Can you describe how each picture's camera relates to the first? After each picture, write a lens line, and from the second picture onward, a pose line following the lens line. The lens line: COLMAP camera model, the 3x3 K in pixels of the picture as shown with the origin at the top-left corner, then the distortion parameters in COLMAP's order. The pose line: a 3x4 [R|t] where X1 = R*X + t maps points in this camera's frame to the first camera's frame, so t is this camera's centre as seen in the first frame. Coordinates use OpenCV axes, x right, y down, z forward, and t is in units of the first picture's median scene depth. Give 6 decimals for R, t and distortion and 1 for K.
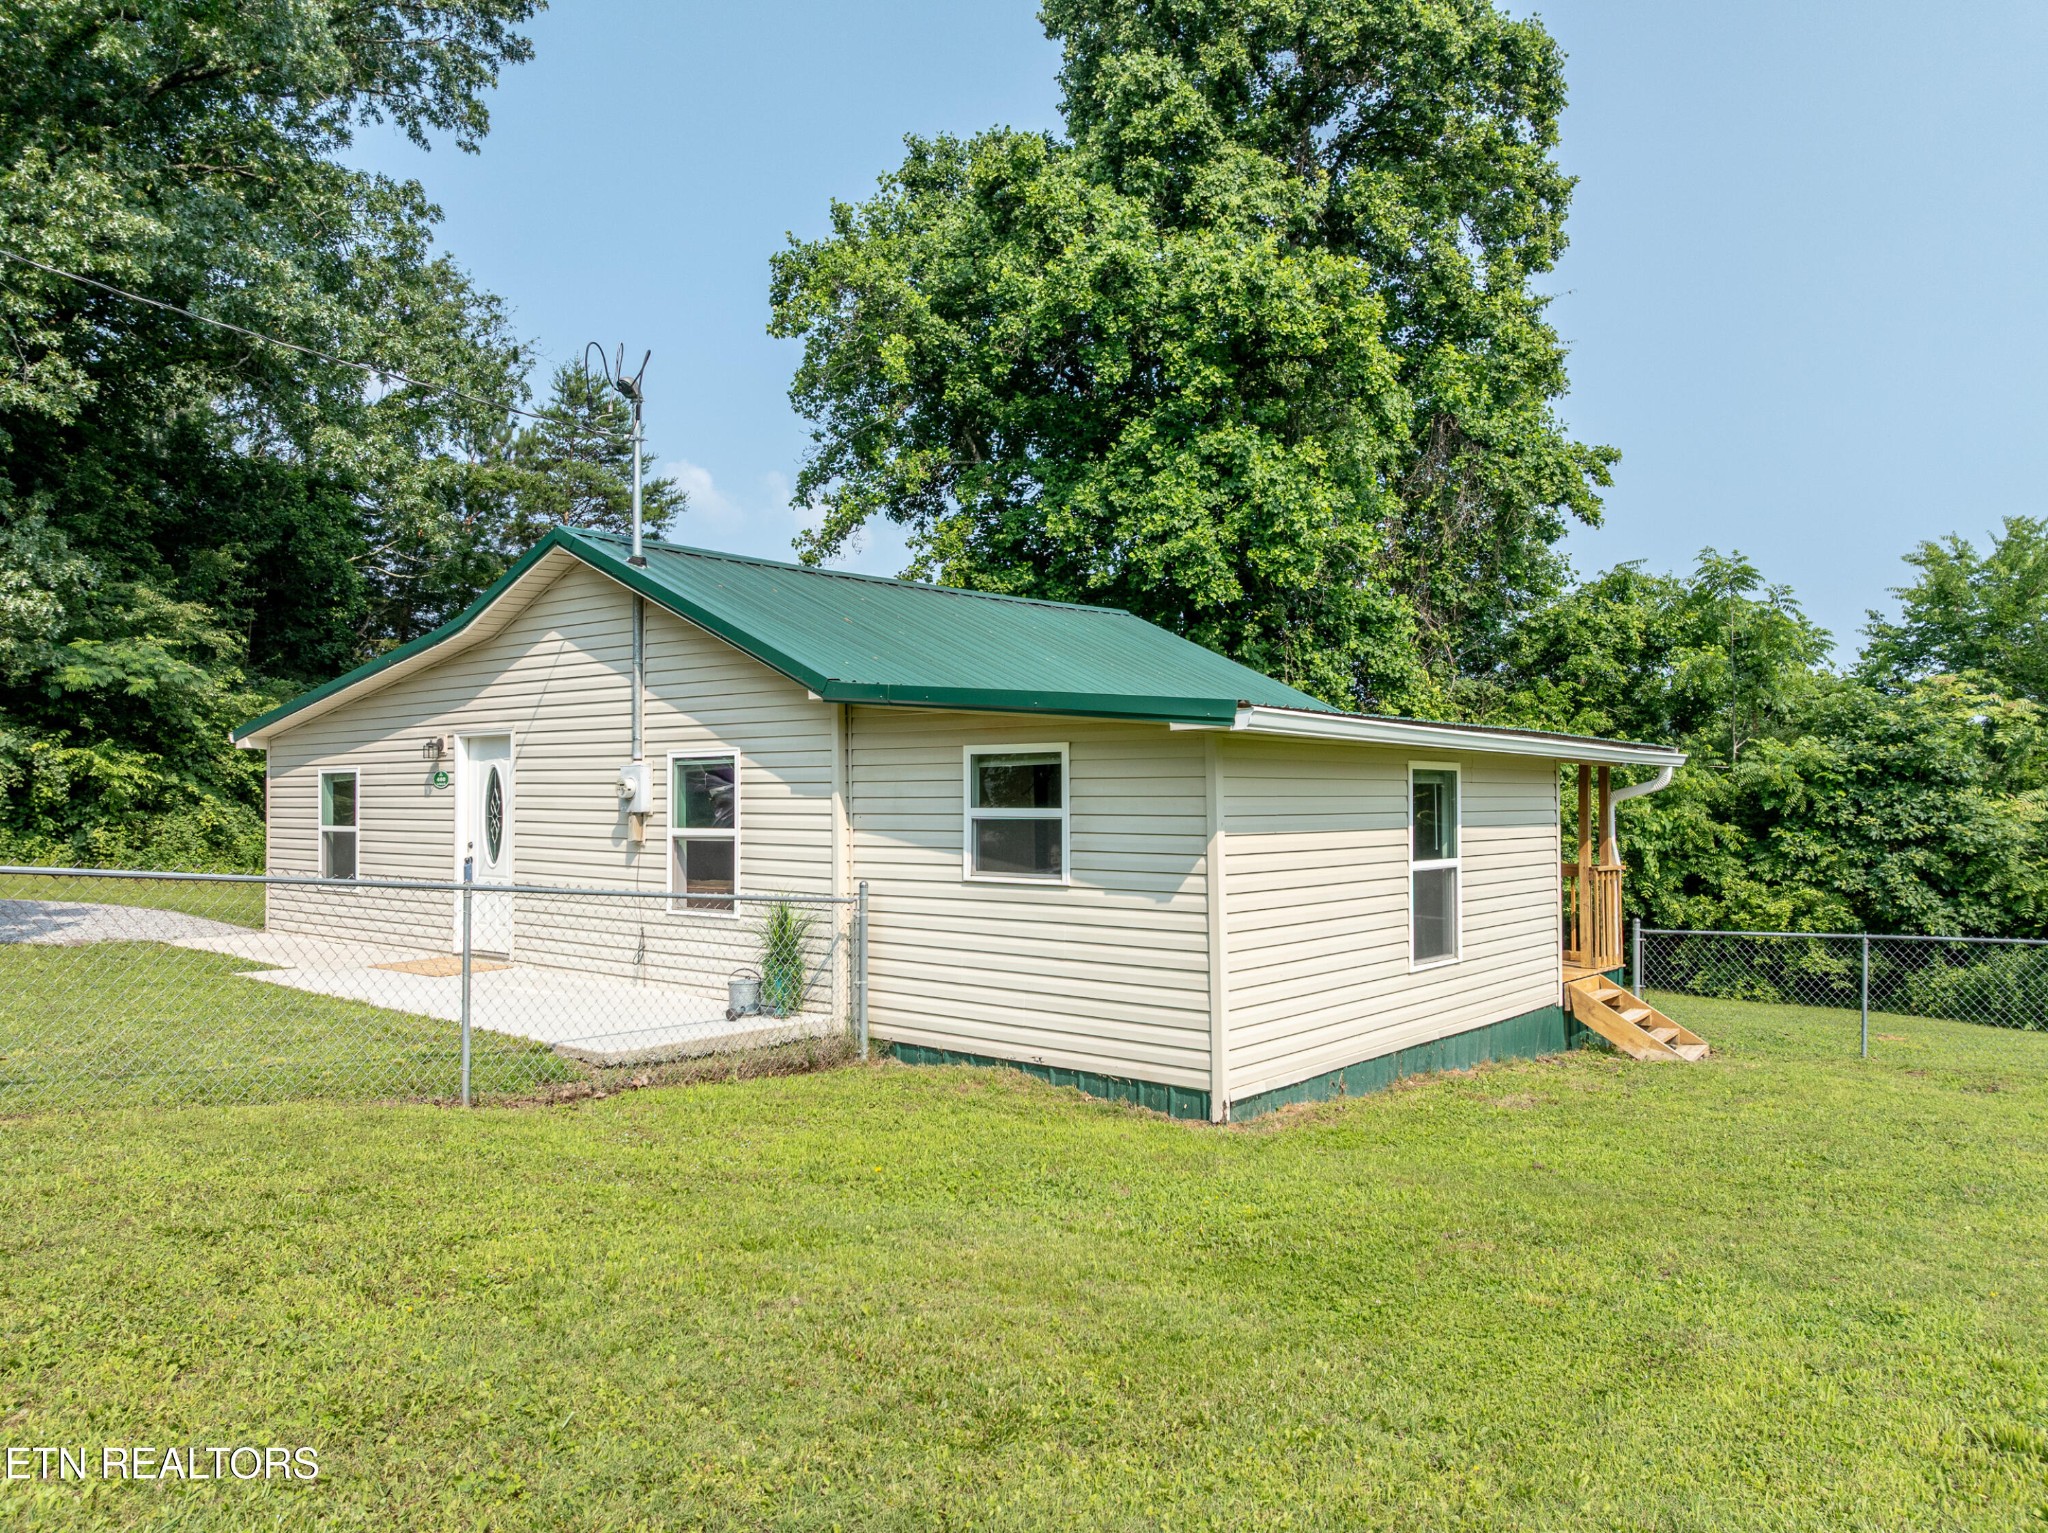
lens RADIAL K [[1441.0, 0, 1024.0], [0, 1441.0, 766.5], [0, 0, 1]] dist [0.005022, 0.000621]
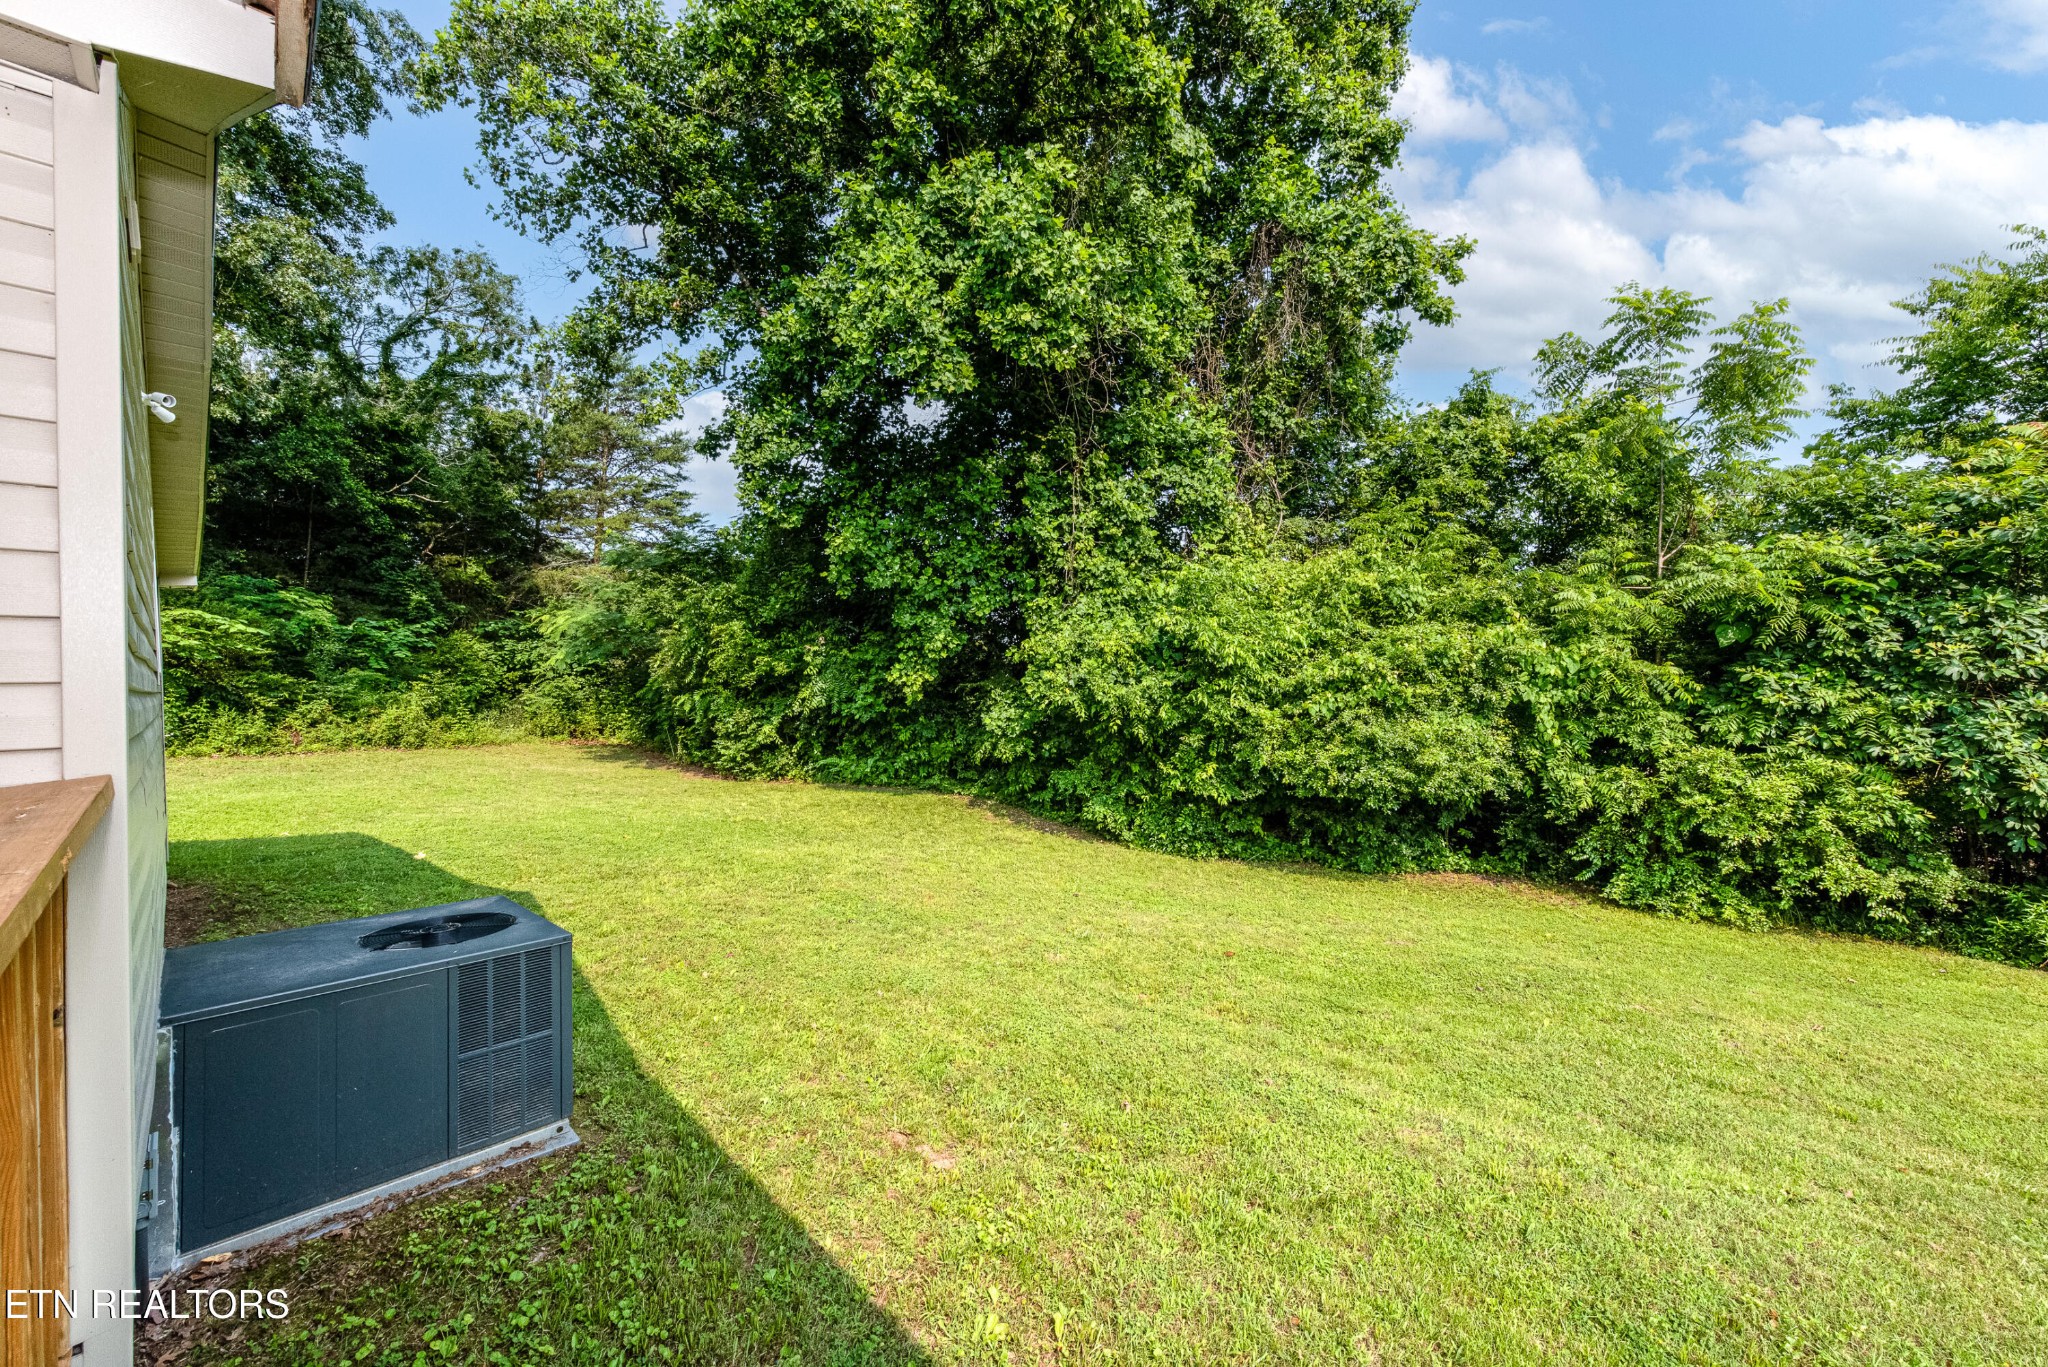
lens RADIAL K [[820.7, 0, 1005.6], [0, 820.7, 677.7], [0, 0, 1]] dist [0.011712, -0.000086]
pose [[0.995956, -0.020277, -0.087528, 0.205508], [0.021742, 0.999638, 0.015819, 0.033389], [0.087176, -0.017658, 0.996036, 0.572495]]
